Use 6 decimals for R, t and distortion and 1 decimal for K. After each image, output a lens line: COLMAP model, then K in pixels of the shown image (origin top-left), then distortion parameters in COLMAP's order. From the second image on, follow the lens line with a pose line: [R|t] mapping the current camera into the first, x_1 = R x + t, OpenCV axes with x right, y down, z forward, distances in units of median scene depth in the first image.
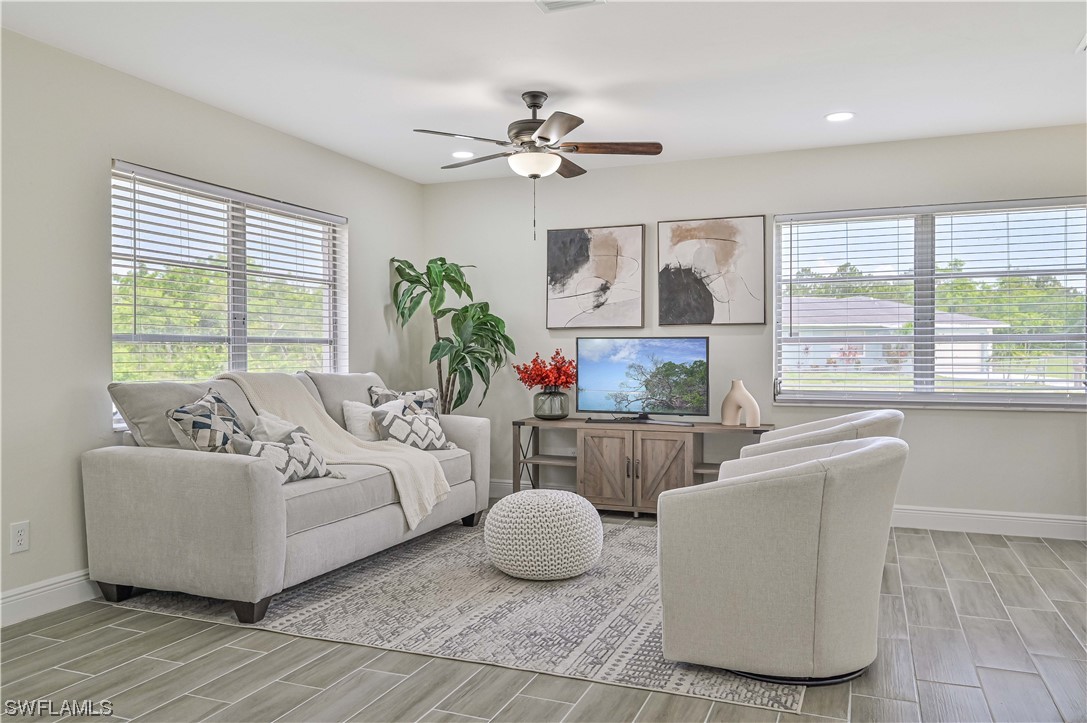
lens RADIAL K [[807.3, 0, 546.9], [0, 807.3, 356.1], [0, 0, 1]] dist [-0.002062, -0.000951]
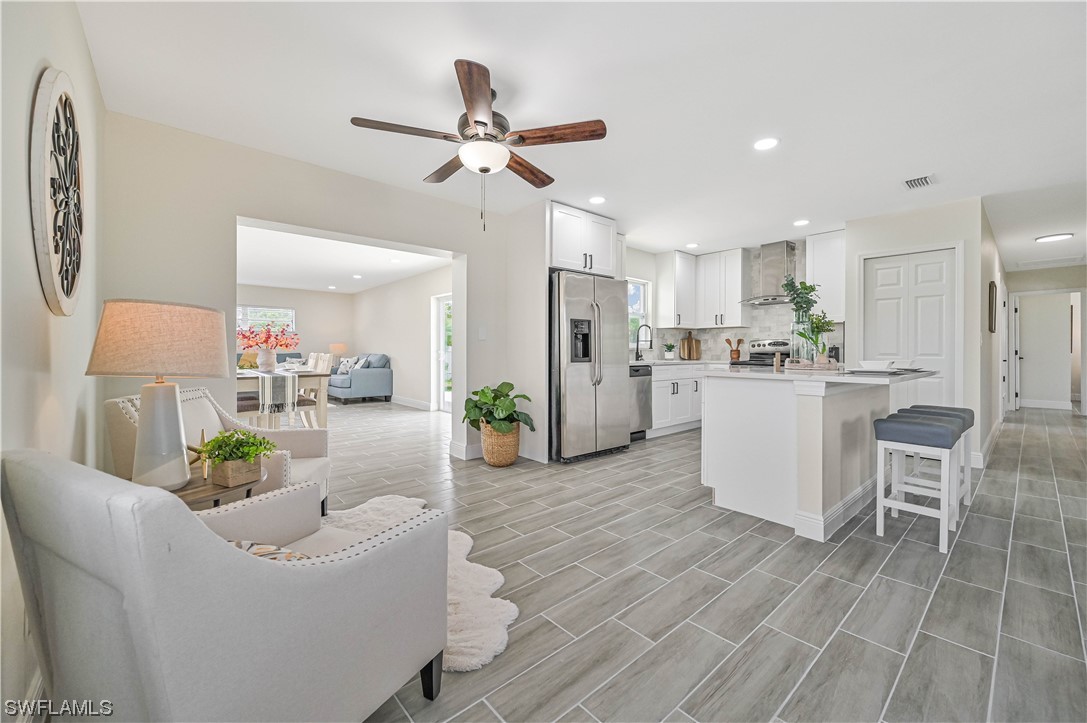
lens RADIAL K [[429.0, 0, 545.3], [0, 429.0, 353.6], [0, 0, 1]] dist [-0.001407, 0.000127]
pose [[-0.891305, -0.002575, 0.453396, 0.405247], [0.002980, 0.999929, 0.011536, 0.006584], [-0.453394, 0.011633, -0.891235, 0.882062]]
